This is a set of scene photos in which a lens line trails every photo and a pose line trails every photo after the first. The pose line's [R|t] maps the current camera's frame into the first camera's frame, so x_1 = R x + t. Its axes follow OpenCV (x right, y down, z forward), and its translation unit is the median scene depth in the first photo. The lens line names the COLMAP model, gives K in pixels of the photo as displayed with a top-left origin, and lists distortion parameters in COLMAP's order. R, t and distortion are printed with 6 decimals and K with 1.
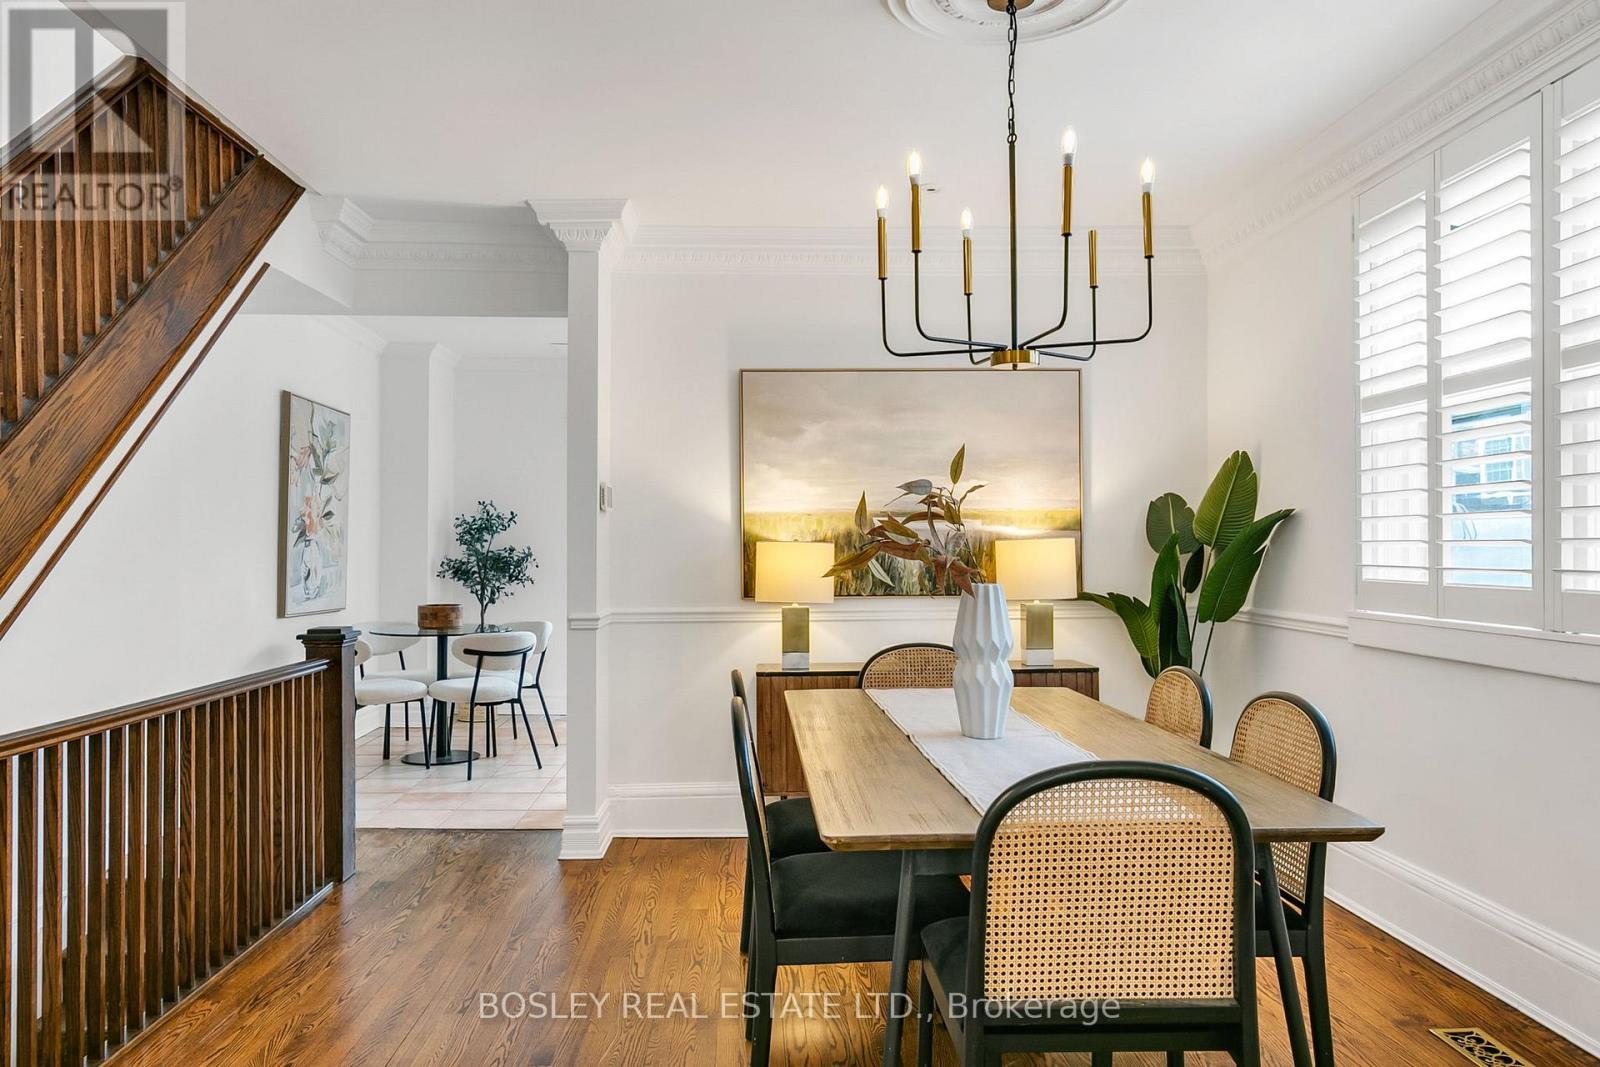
lens RADIAL K [[1141.9, 0, 800.0], [0, 1141.9, 533.5], [0, 0, 1]] dist [0.008009, 0.005149]
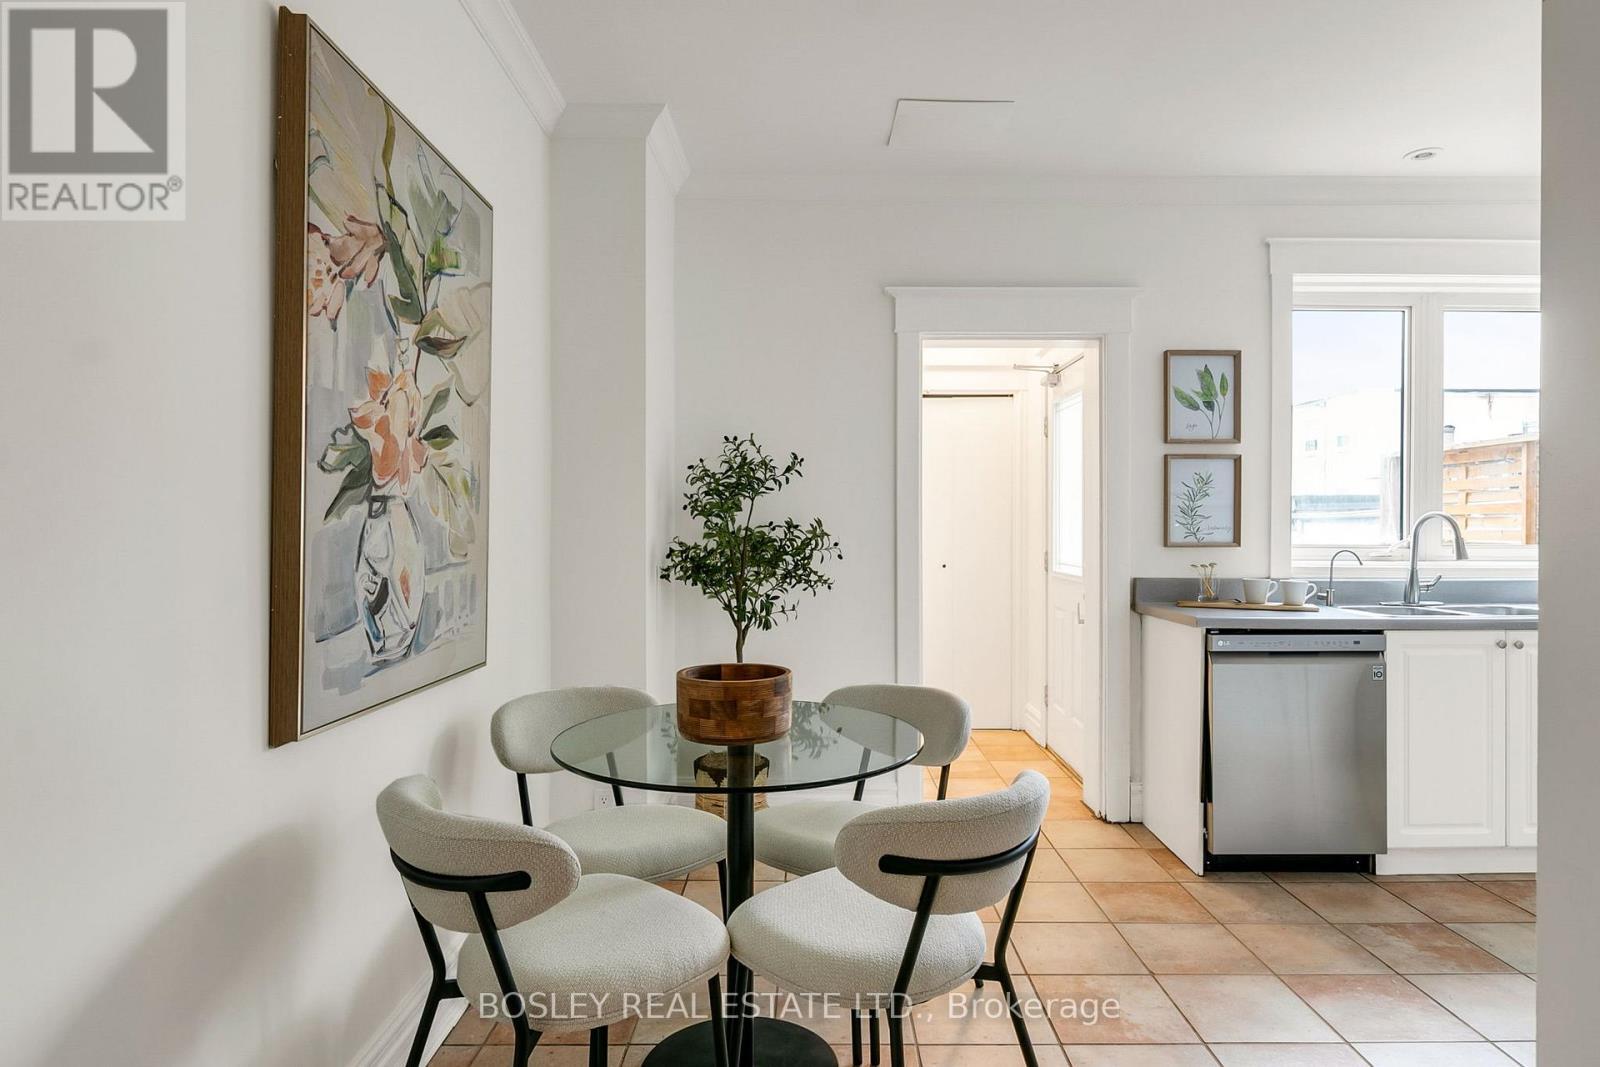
lens RADIAL K [[906.2, 0, 800.0], [0, 906.2, 533.5], [0, 0, 1]] dist [-0.016340, 0.000277]
pose [[0.999024, -0.004929, -0.043898, -0.277329], [0.005829, 0.999775, 0.020399, 0.011330], [0.043787, -0.020635, 0.998828, 0.698779]]
